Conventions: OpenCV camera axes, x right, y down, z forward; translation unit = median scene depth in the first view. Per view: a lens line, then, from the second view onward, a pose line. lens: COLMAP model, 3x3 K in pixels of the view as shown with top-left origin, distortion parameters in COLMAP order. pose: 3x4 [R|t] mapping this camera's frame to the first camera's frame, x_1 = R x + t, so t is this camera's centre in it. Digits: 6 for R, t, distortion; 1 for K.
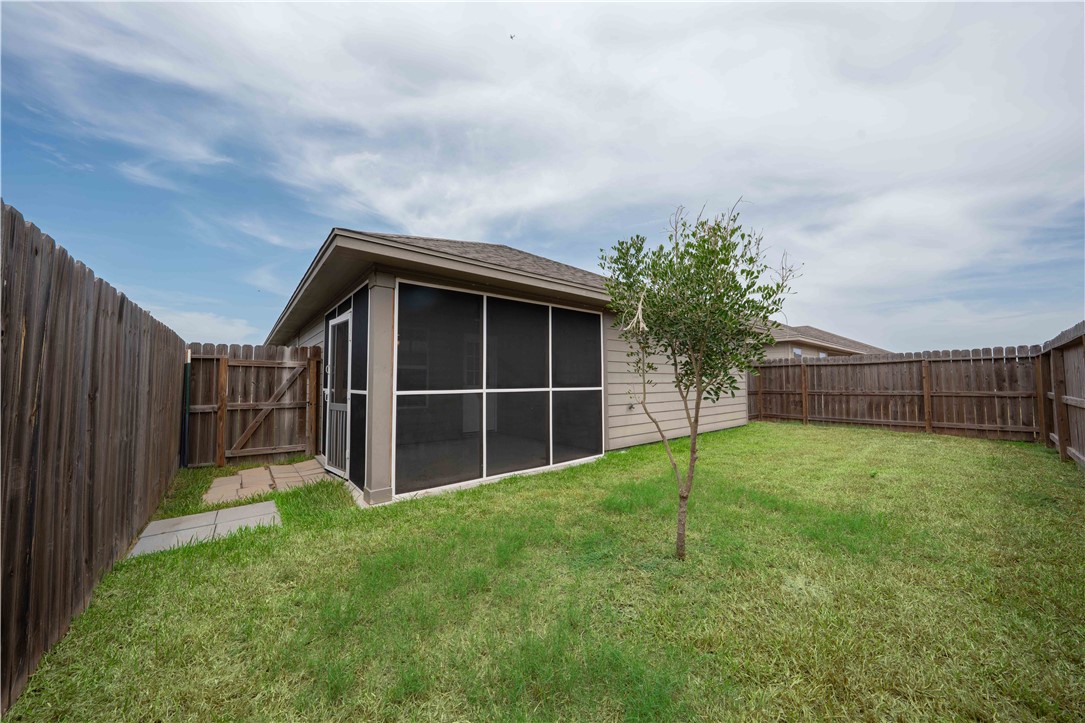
lens RADIAL K [[377.9, 0, 541.9], [0, 377.9, 362.6], [0, 0, 1]] dist [0.001997, 0.000029]
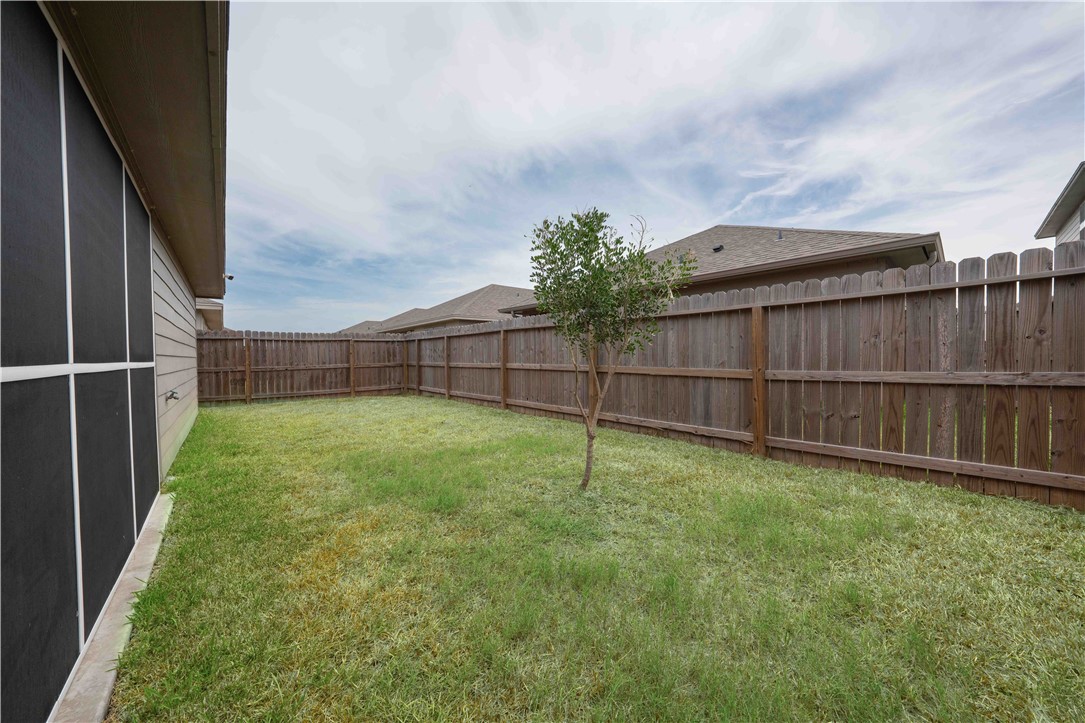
lens RADIAL K [[377.9, 0, 542.7], [0, 377.9, 362.4], [0, 0, 1]] dist [0.001997, 0.000029]
pose [[0.002932, -0.012715, 0.999915, -0.240167], [-0.036854, 0.999238, 0.012814, 0.026806], [-0.999316, -0.036889, 0.002462, 0.323915]]
